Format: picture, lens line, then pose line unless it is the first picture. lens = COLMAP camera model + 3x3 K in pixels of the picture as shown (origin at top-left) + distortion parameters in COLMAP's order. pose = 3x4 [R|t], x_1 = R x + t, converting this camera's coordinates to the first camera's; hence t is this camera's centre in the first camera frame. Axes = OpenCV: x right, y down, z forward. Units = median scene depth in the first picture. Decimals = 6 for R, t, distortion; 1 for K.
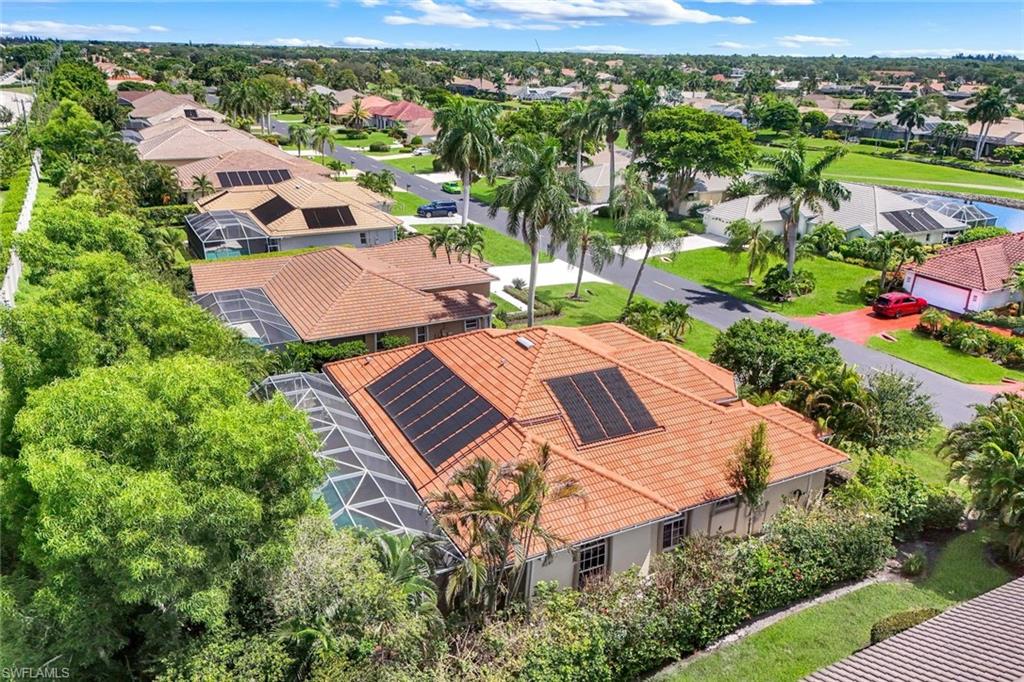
lens RADIAL K [[753.8, 0, 512.0], [0, 753.8, 341.0], [0, 0, 1]] dist [0.003430, -0.000914]
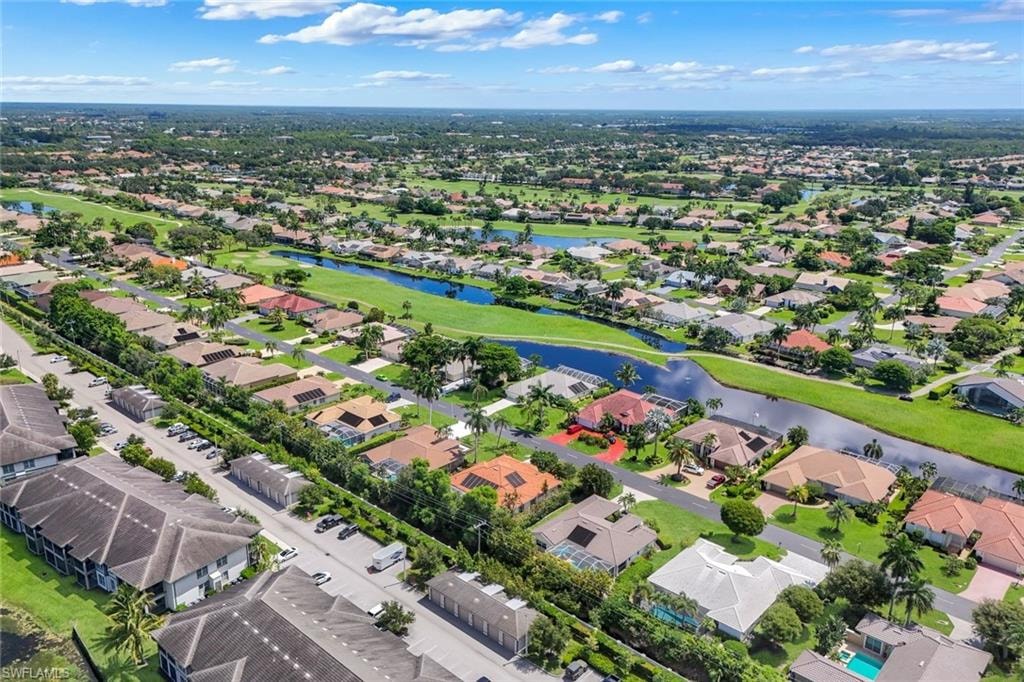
lens RADIAL K [[753.8, 0, 512.0], [0, 753.8, 341.0], [0, 0, 1]] dist [0.003430, -0.000914]
pose [[0.937551, -0.111731, 0.329416, -1.214921], [0.127073, 0.991570, -0.025342, -0.591465], [-0.323807, 0.065620, 0.943845, -3.174730]]
